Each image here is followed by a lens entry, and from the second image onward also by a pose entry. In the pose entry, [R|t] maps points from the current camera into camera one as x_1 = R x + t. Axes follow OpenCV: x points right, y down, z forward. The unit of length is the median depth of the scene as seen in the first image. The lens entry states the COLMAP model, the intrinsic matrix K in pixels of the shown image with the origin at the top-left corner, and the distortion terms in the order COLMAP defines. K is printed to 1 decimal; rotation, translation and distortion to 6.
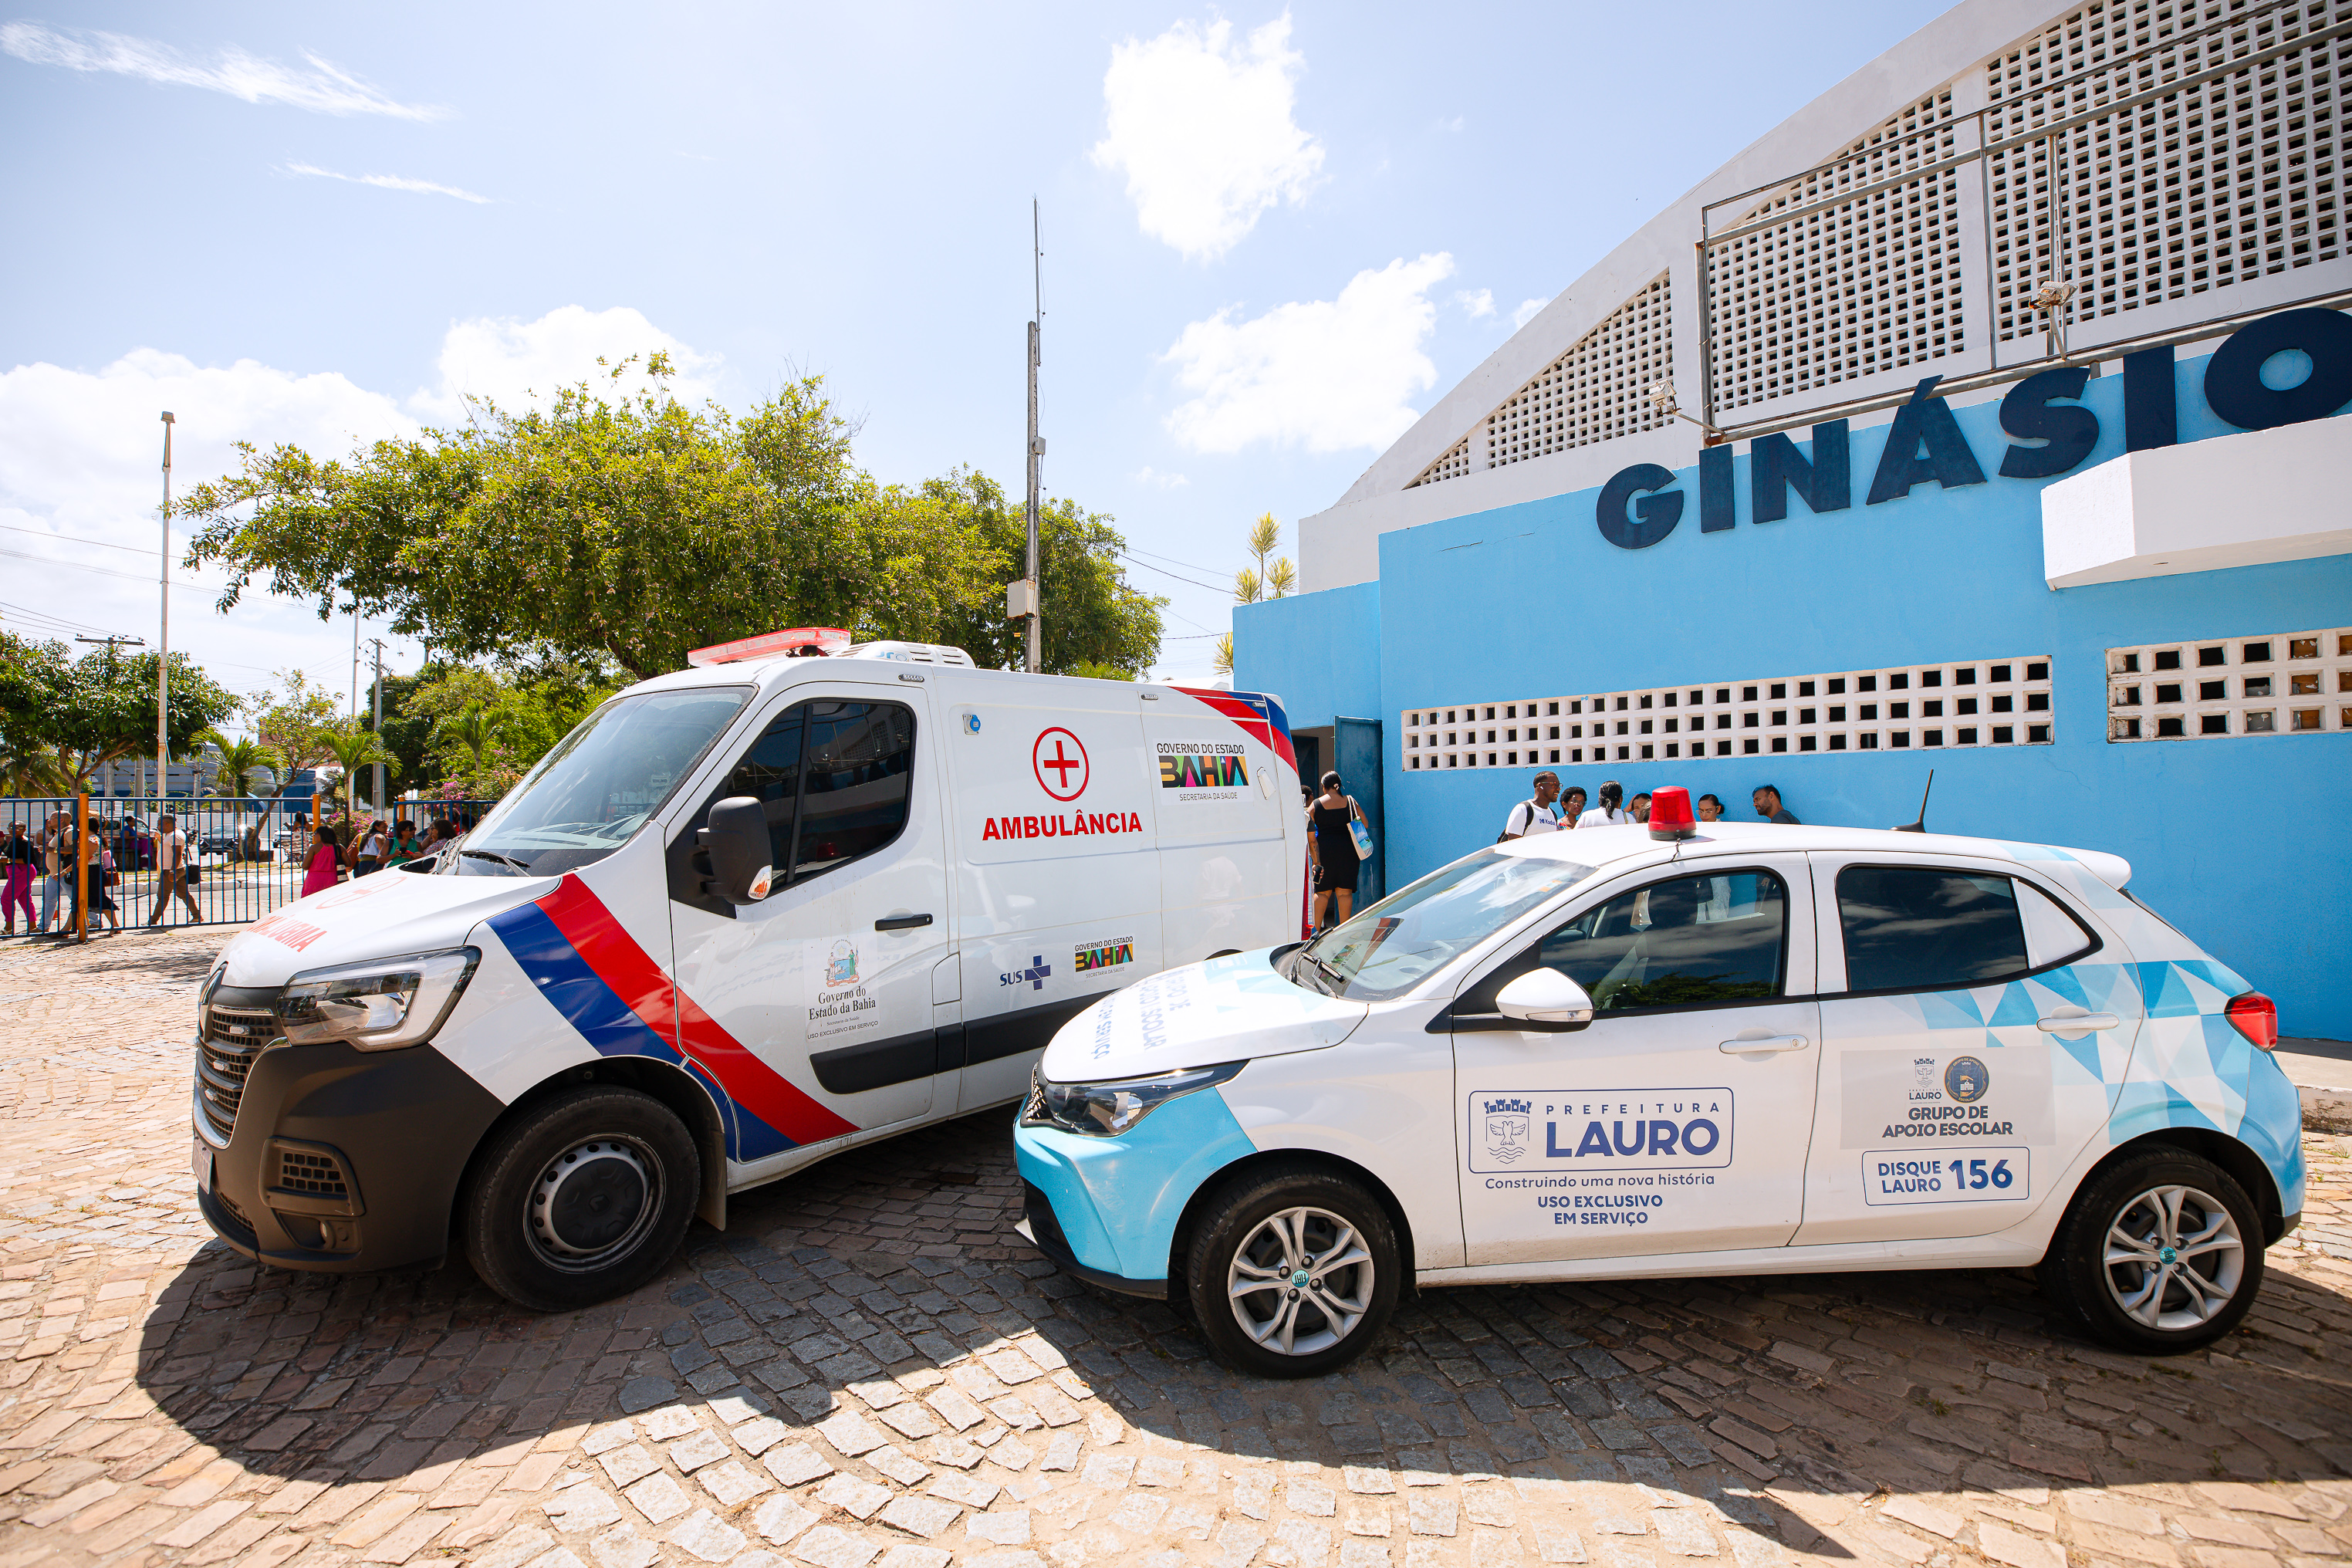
lens RADIAL K [[1073.1, 0, 1176.0], [0, 1073.1, 784.0], [0, 0, 1]] dist [-0.024494, 0.001072]
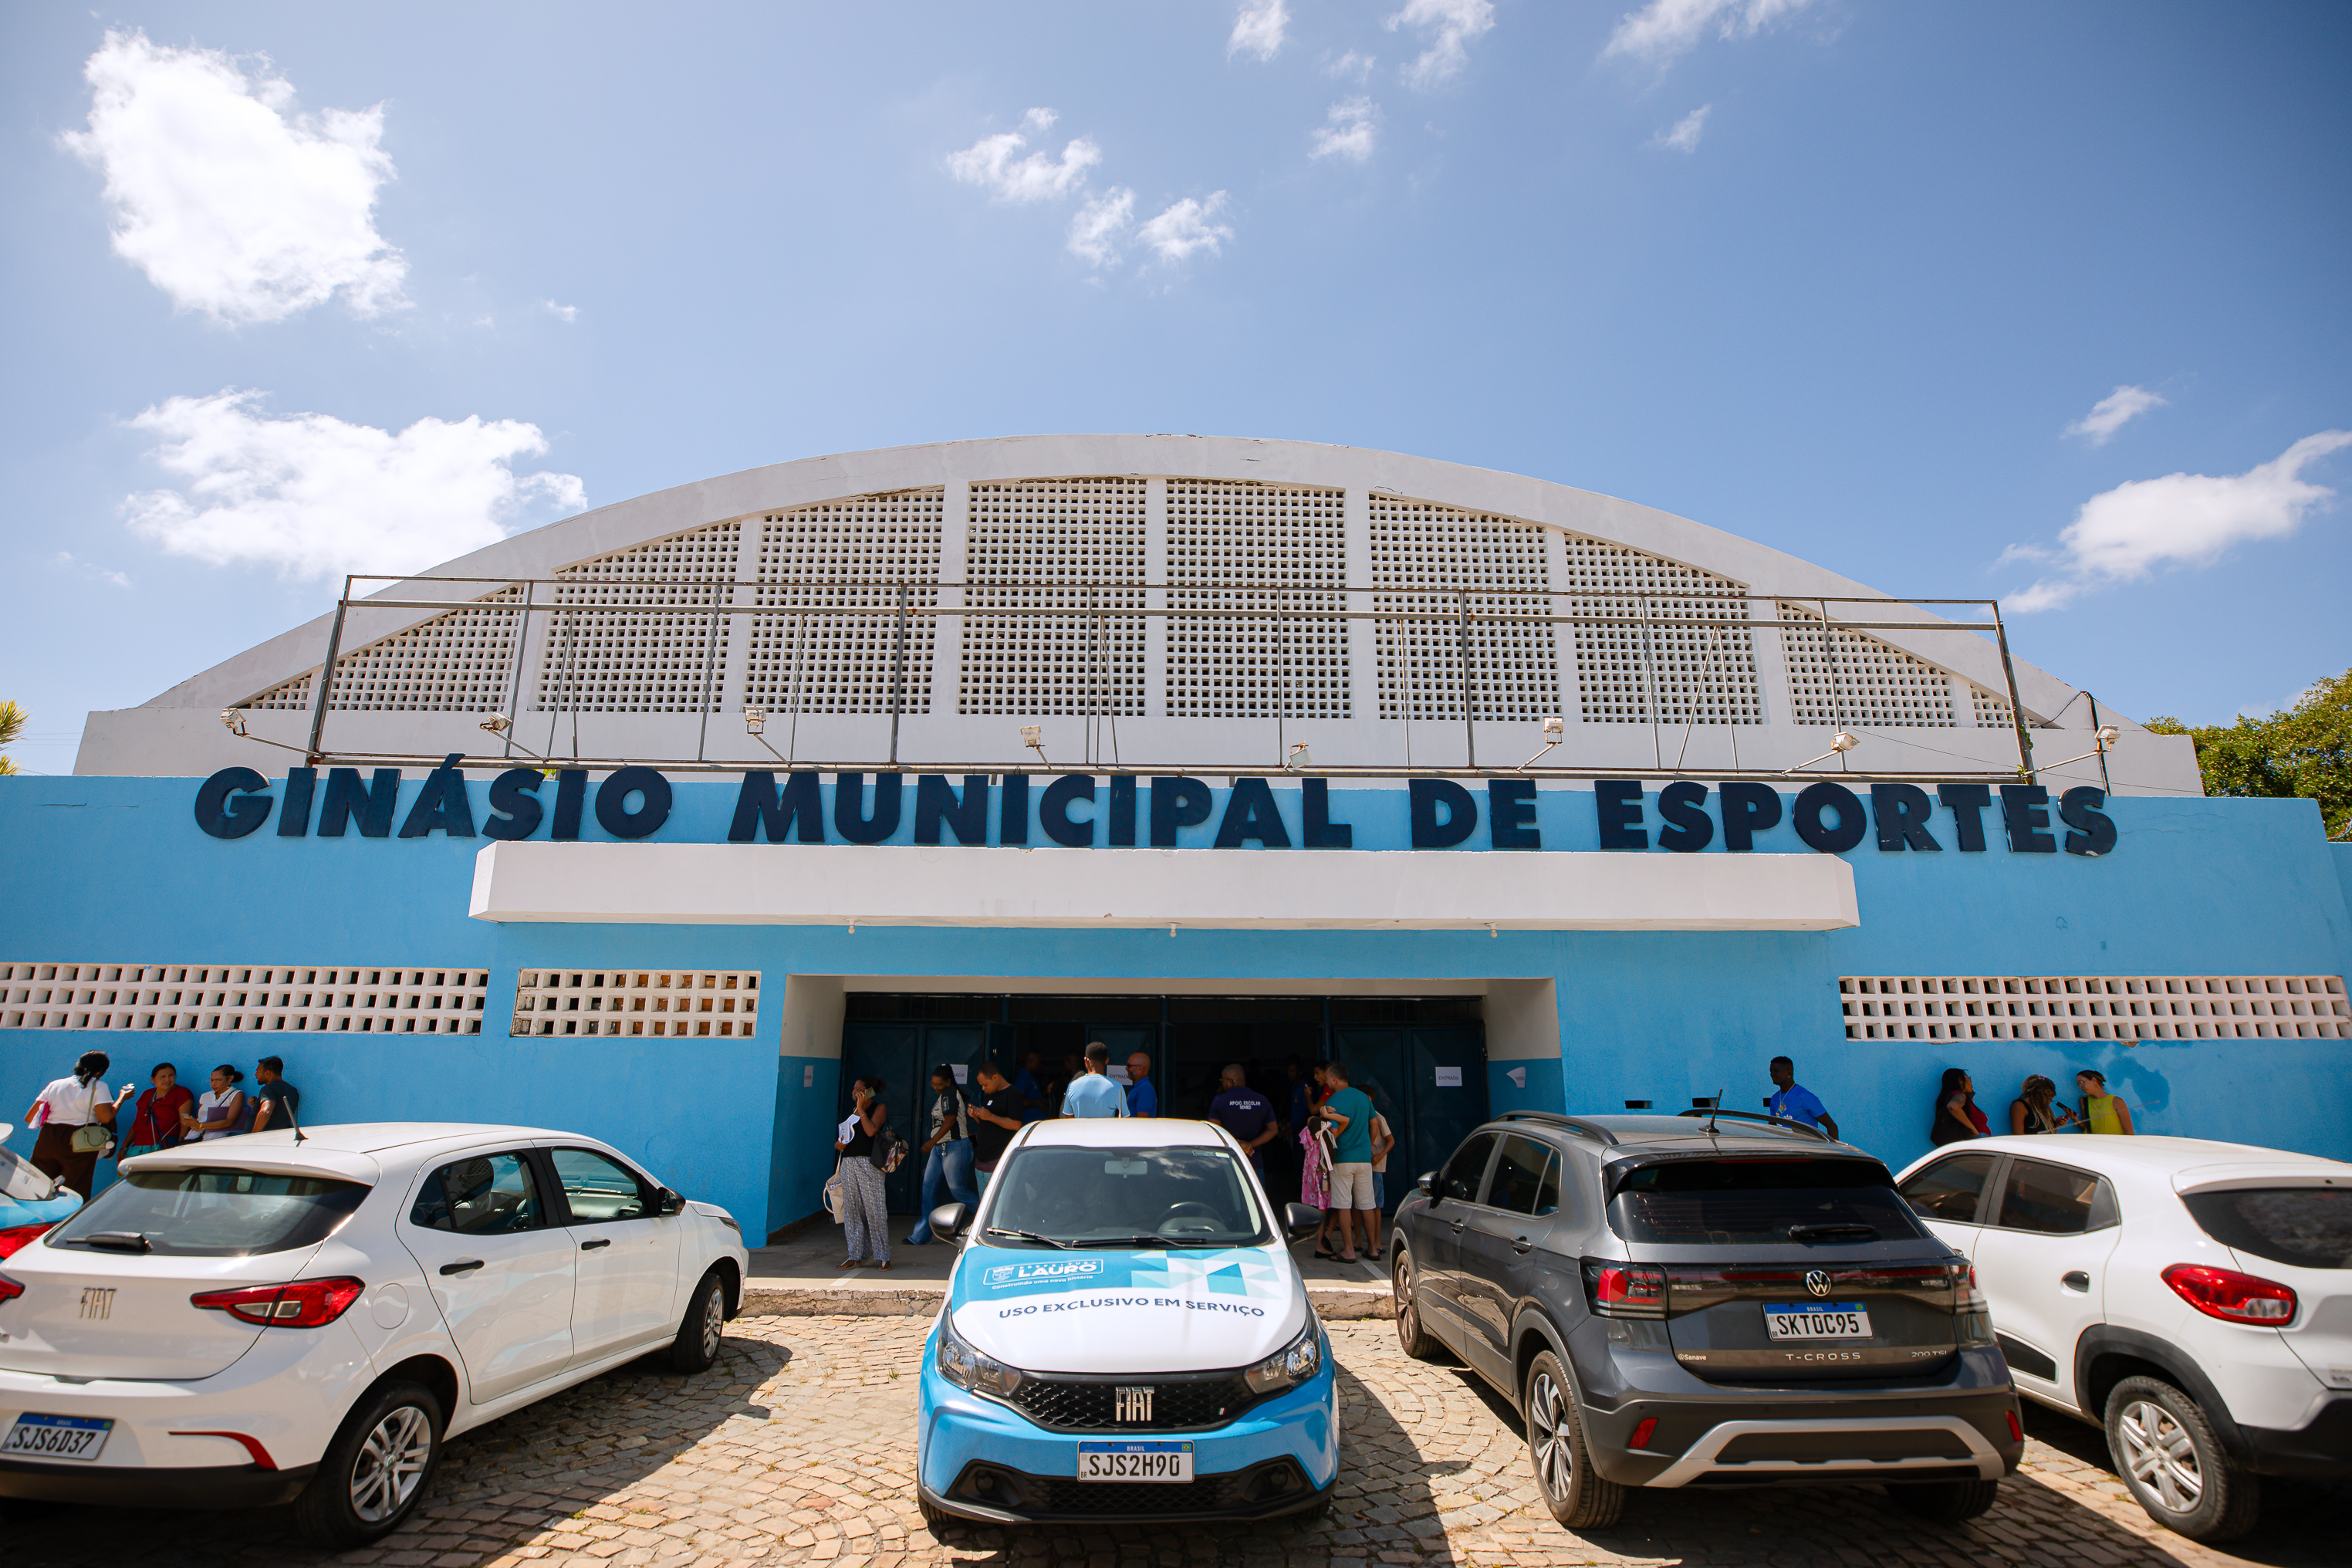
lens RADIAL K [[1251.6, 0, 1176.0], [0, 1251.6, 784.0], [0, 0, 1]] dist [-0.036950, 0.000191]
pose [[0.717564, 0.193999, 0.668929, 0.289376], [-0.035439, 0.969351, -0.243111, 0.003048], [-0.695590, 0.150742, 0.702447, -0.652950]]
